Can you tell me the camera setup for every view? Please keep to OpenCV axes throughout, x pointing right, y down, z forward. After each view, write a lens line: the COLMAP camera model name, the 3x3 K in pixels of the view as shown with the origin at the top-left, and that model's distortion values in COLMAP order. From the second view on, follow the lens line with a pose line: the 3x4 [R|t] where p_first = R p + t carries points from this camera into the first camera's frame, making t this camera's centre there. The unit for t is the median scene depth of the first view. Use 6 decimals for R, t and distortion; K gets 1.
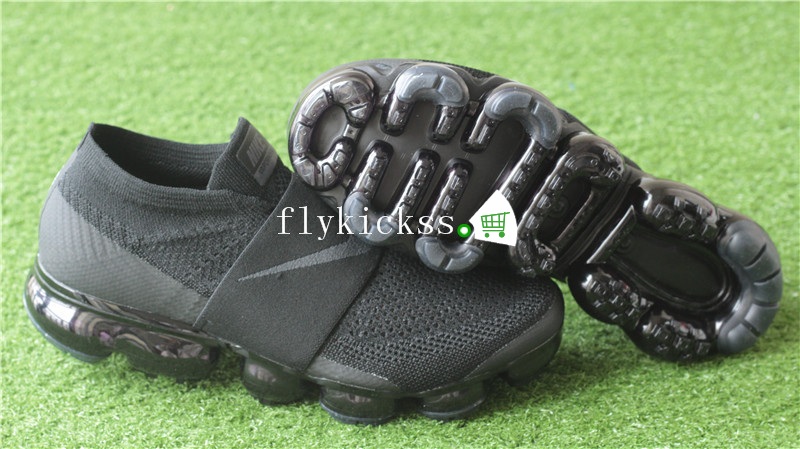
lens RADIAL K [[2051.2, 0, 398.0], [0, 2051.2, 220.5], [0, 0, 1]] dist [-0.136676, 0.000000]
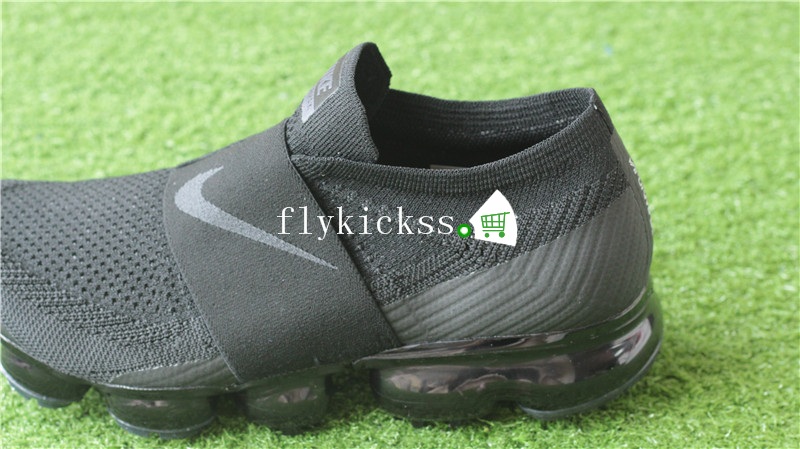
lens RADIAL K [[2051.2, 0, 423.6], [0, 2051.2, 222.8], [0, 0, 1]] dist [-0.136676, 0.000000]
pose [[0.999676, 0.008466, -0.024024, 0.038141], [-0.006883, 0.997846, 0.065232, -0.052614], [0.024525, -0.065046, 0.997581, 0.274378]]
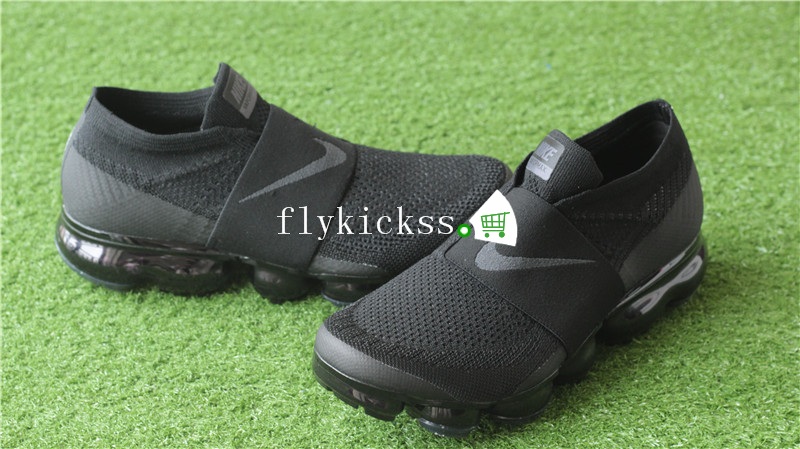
lens RADIAL K [[2051.2, 0, 398.4], [0, 2051.2, 224.4], [0, 0, 1]] dist [-0.136676, 0.000000]
pose [[0.999937, -0.011185, 0.001362, 0.004889], [0.011075, 0.997897, 0.063861, -0.053924], [-0.002073, -0.063842, 0.997958, -0.065817]]
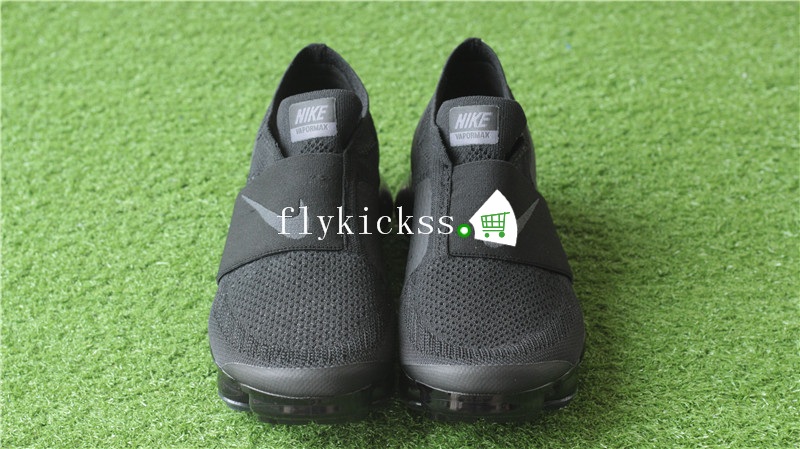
lens RADIAL K [[2051.2, 0, 396.6], [0, 2051.2, 223.7], [0, 0, 1]] dist [-0.136676, 0.000000]
pose [[0.999726, -0.020969, -0.010366, 0.006470], [0.021735, 0.996530, 0.080352, -0.062816], [0.008645, -0.080555, 0.996713, -0.049578]]
